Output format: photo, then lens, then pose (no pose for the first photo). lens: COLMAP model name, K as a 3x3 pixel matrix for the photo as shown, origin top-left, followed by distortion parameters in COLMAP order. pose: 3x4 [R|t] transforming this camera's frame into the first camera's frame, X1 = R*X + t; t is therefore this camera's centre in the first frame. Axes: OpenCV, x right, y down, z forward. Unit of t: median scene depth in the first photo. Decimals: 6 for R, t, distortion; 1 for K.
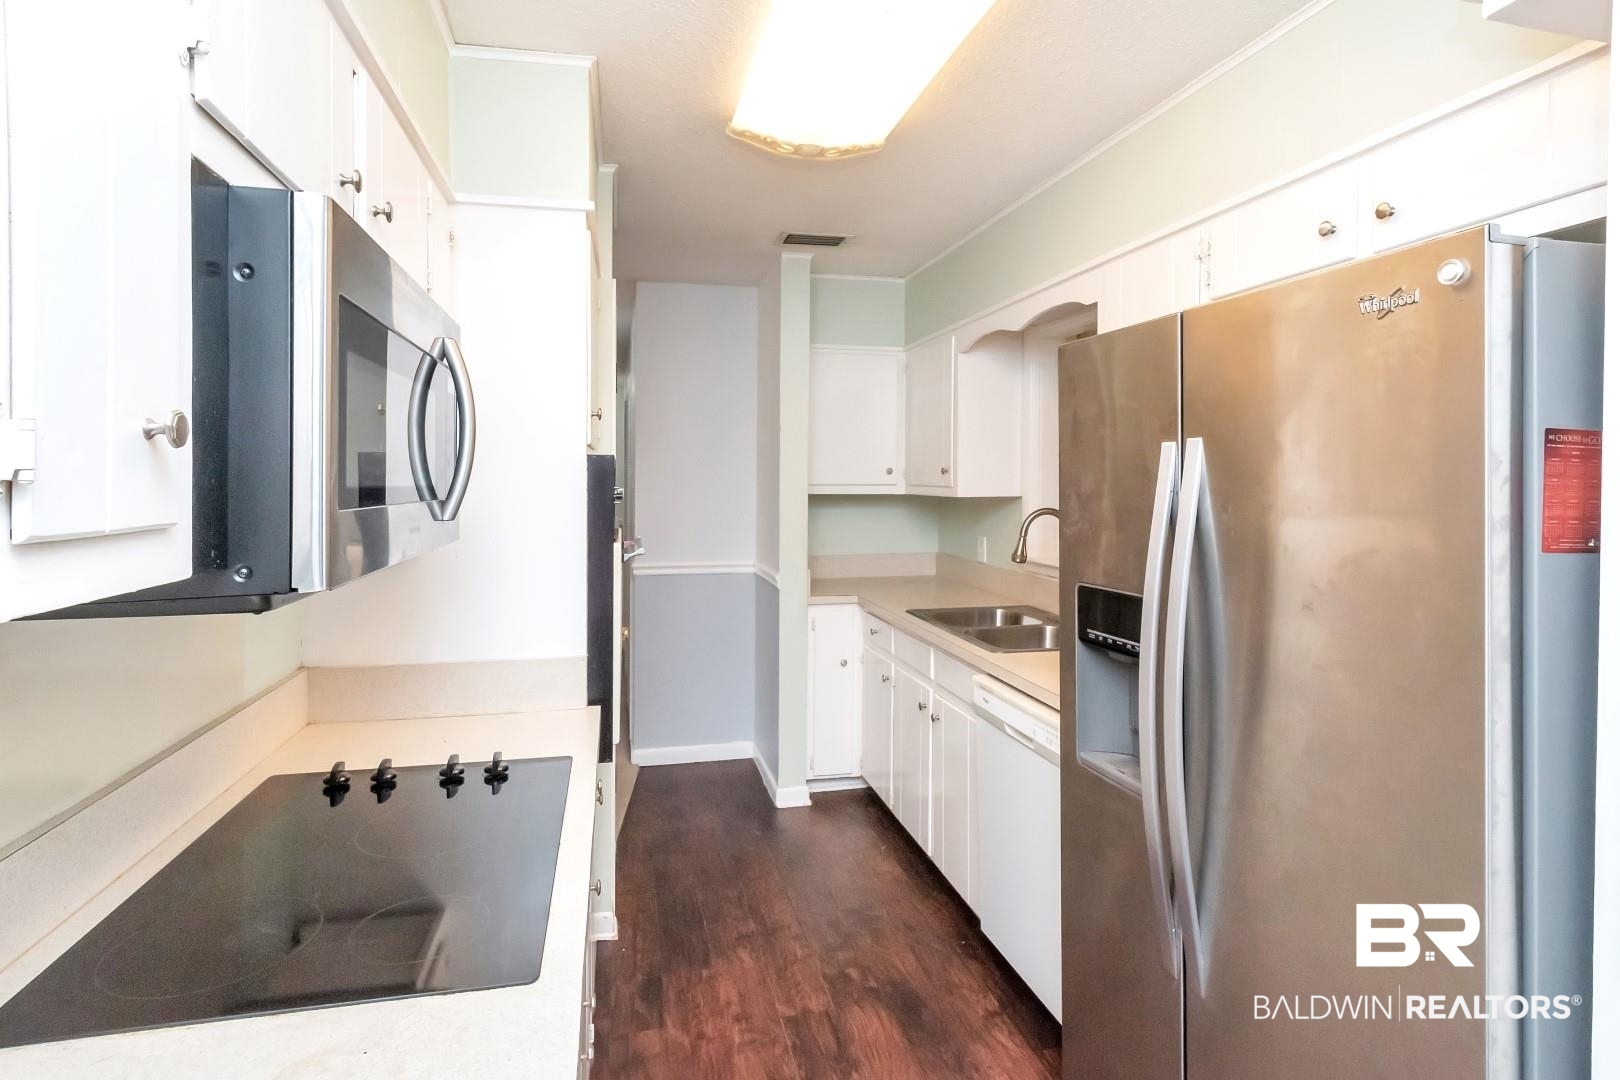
lens RADIAL K [[826.4, 0, 780.2], [0, 826.4, 485.6], [0, 0, 1]] dist [0.004785, 0.000342]
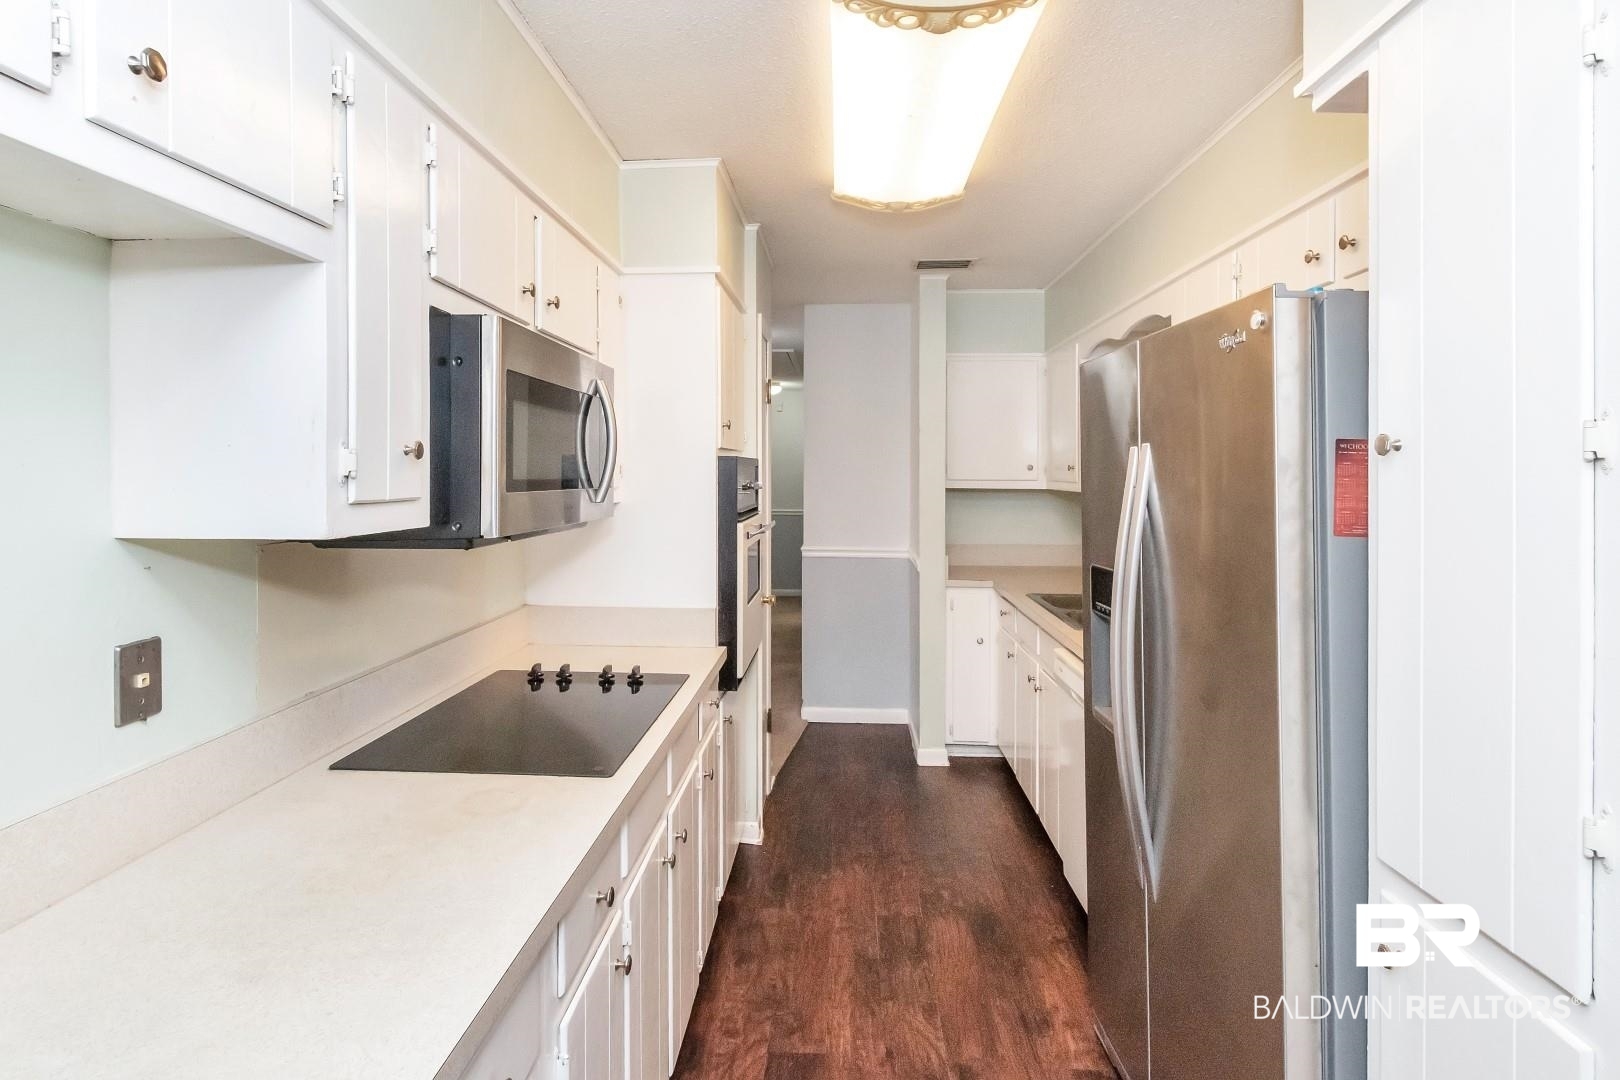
lens RADIAL K [[806.6, 0, 778.1], [0, 806.6, 484.0], [0, 0, 1]] dist [0.004222, -0.000284]
pose [[0.960925, 0.007268, -0.276713, 0.197647], [-0.005890, 0.999966, 0.005808, -0.000811], [0.276746, -0.003951, 0.960935, -0.193513]]
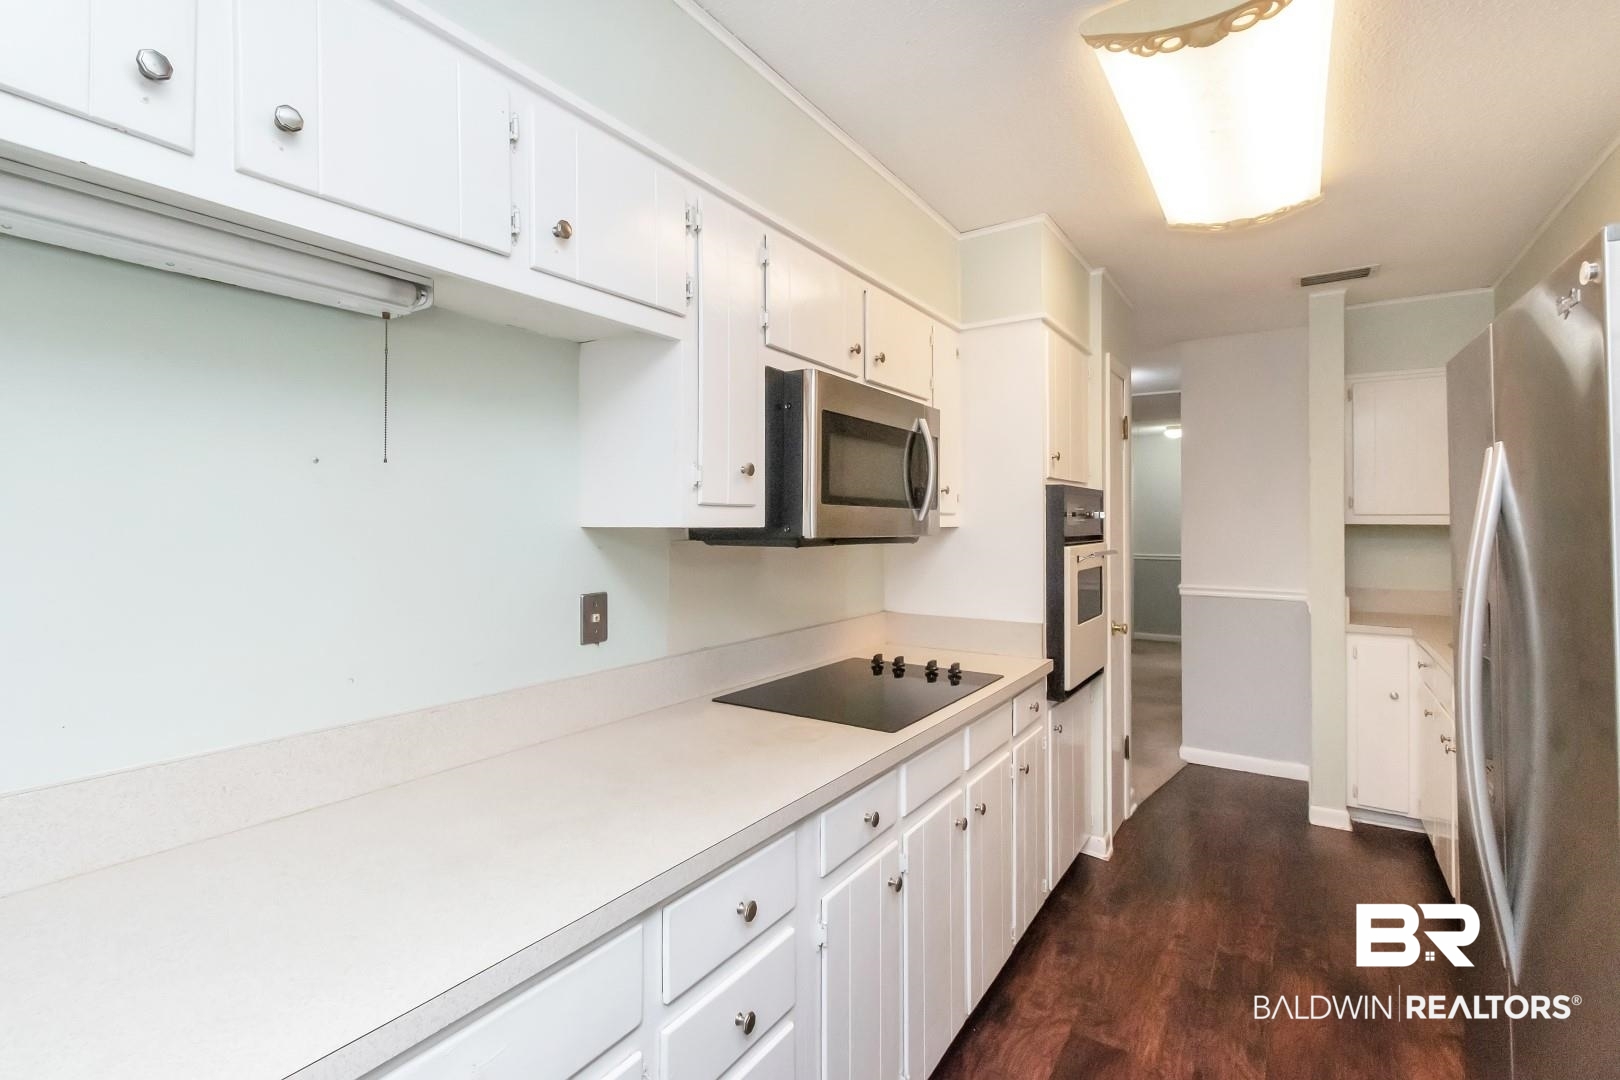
lens RADIAL K [[730.1, 0, 810.0], [0, 730.1, 530.2], [0, 0, 1]] dist [0.008312, 0.000170]
pose [[0.705863, 0.009400, -0.708286, 0.350548], [-0.010116, 0.999944, 0.003189, 0.038508], [0.708276, 0.004914, 0.705918, -0.179228]]
